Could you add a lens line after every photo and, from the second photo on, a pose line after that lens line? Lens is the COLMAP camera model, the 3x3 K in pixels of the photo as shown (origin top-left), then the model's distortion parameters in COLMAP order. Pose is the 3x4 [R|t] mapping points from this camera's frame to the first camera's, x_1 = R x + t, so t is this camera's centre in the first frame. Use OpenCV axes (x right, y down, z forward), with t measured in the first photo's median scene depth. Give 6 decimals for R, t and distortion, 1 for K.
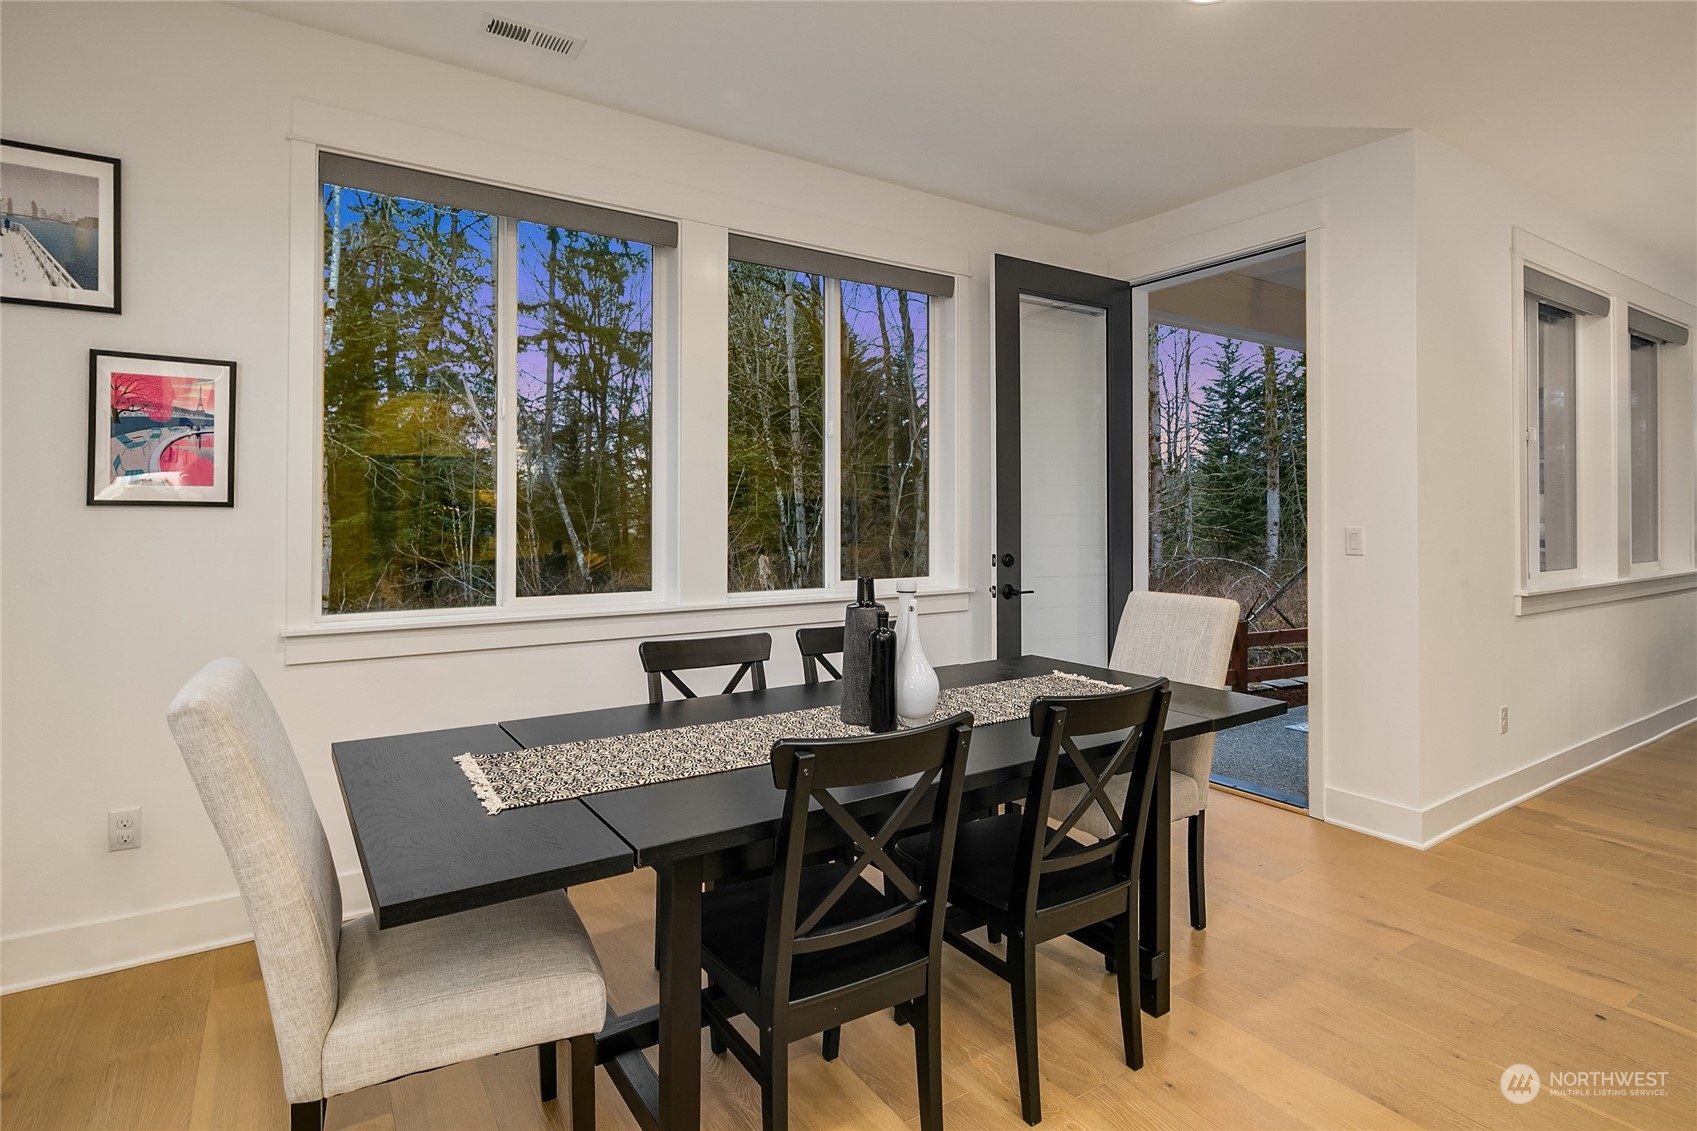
lens RADIAL K [[851.6, 0, 820.5], [0, 851.6, 504.9], [0, 0, 1]] dist [0.018394, 0.000129]
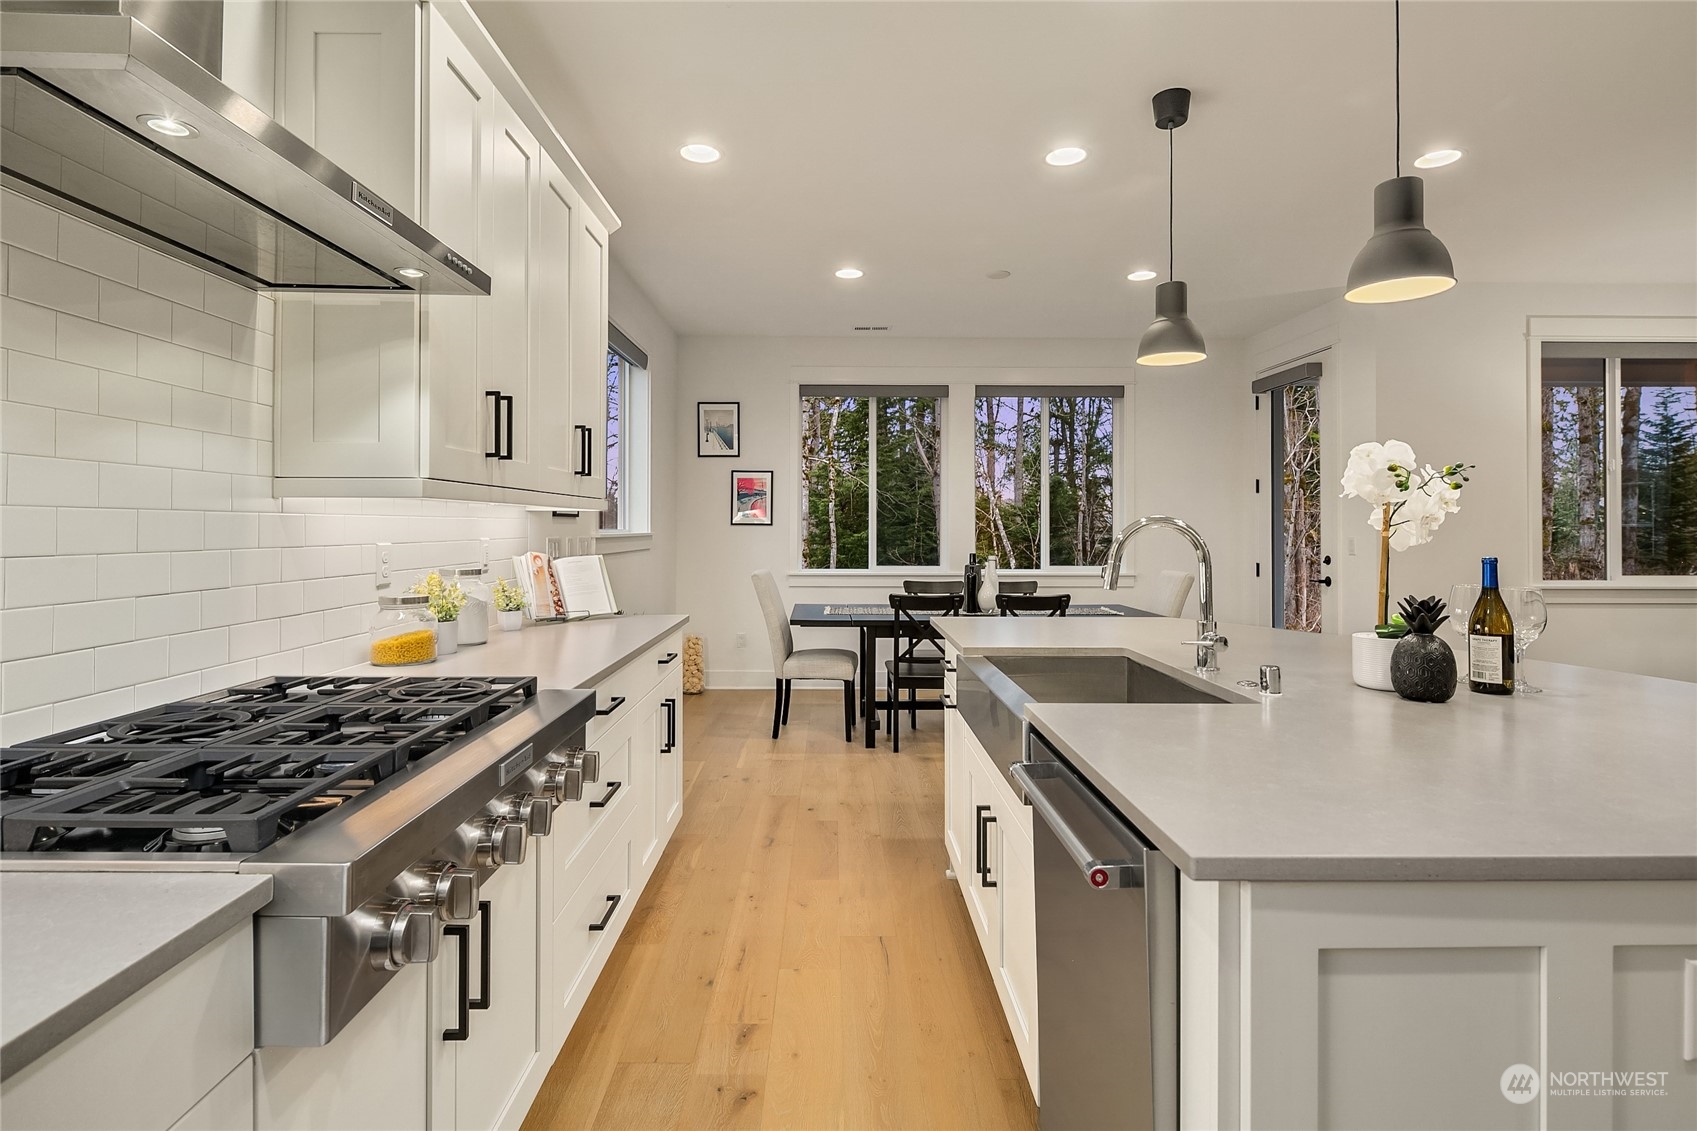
lens RADIAL K [[851.6, 0, 847.6], [0, 851.6, 531.9], [0, 0, 1]] dist [0.018394, 0.000129]
pose [[0.850411, 0.004368, -0.526101, 0.834620], [0.004520, 0.999868, 0.015608, -0.015463], [0.526100, -0.015651, 0.850279, -1.036132]]
